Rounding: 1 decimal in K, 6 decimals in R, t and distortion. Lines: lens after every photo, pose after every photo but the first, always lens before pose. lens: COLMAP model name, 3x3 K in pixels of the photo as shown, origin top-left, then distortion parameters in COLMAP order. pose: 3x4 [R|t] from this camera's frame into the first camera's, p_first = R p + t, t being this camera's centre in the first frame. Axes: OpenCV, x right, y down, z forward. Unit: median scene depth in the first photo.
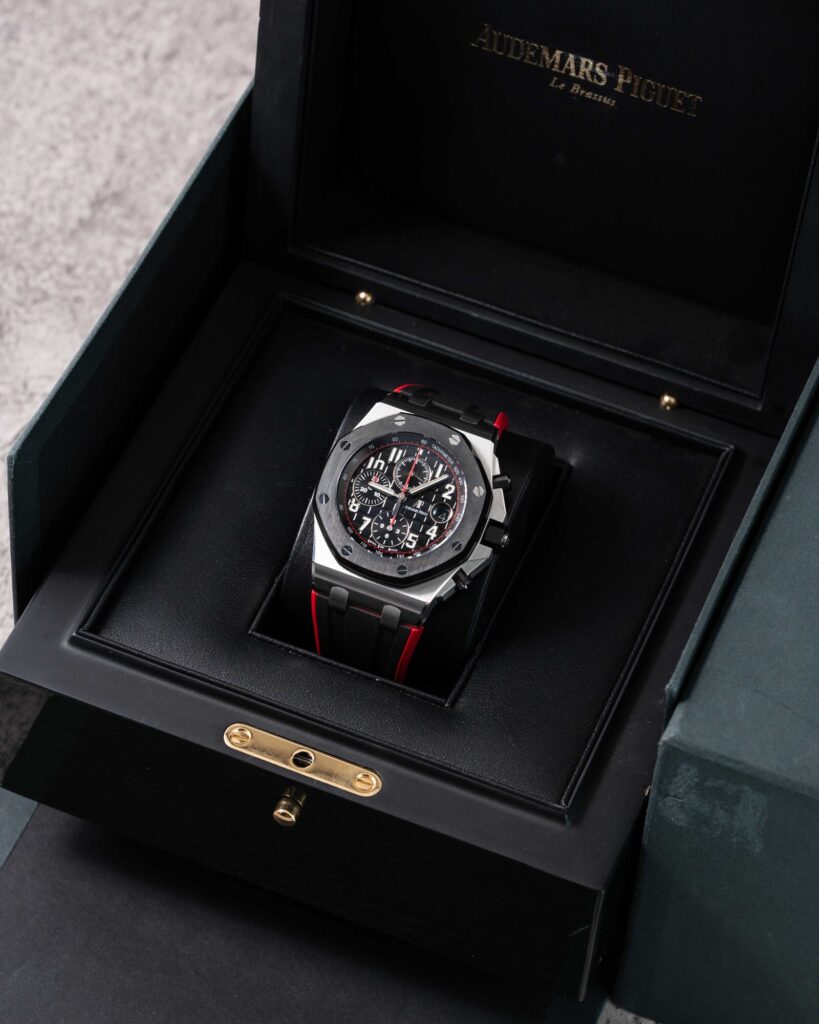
lens RADIAL K [[4590.1, 0, 409.5], [0, 4590.1, 512.0], [0, 0, 1]] dist [0.096538, -2.161923]
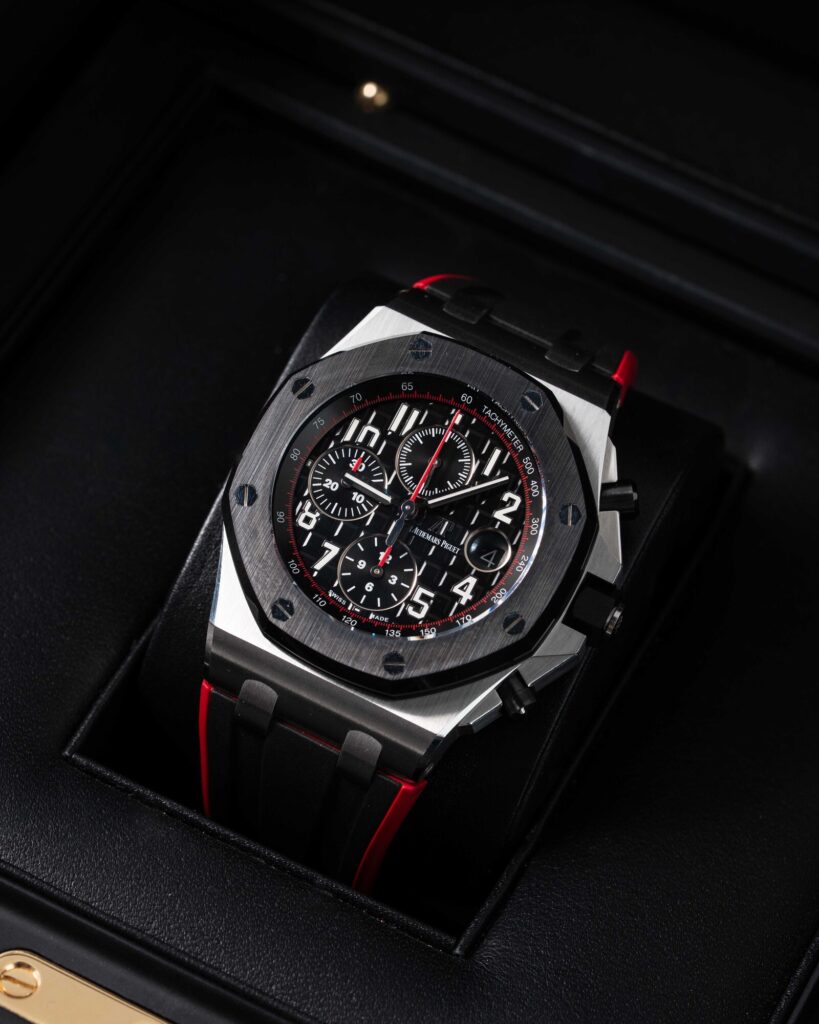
lens RADIAL K [[4590.1, 0, 409.5], [0, 4590.1, 512.0], [0, 0, 1]] dist [0.096538, -2.161923]
pose [[0.994757, 0.102083, 0.006178, -0.004516], [-0.102211, 0.994414, 0.026325, -0.015495], [-0.003457, -0.026819, 0.999634, 0.521642]]
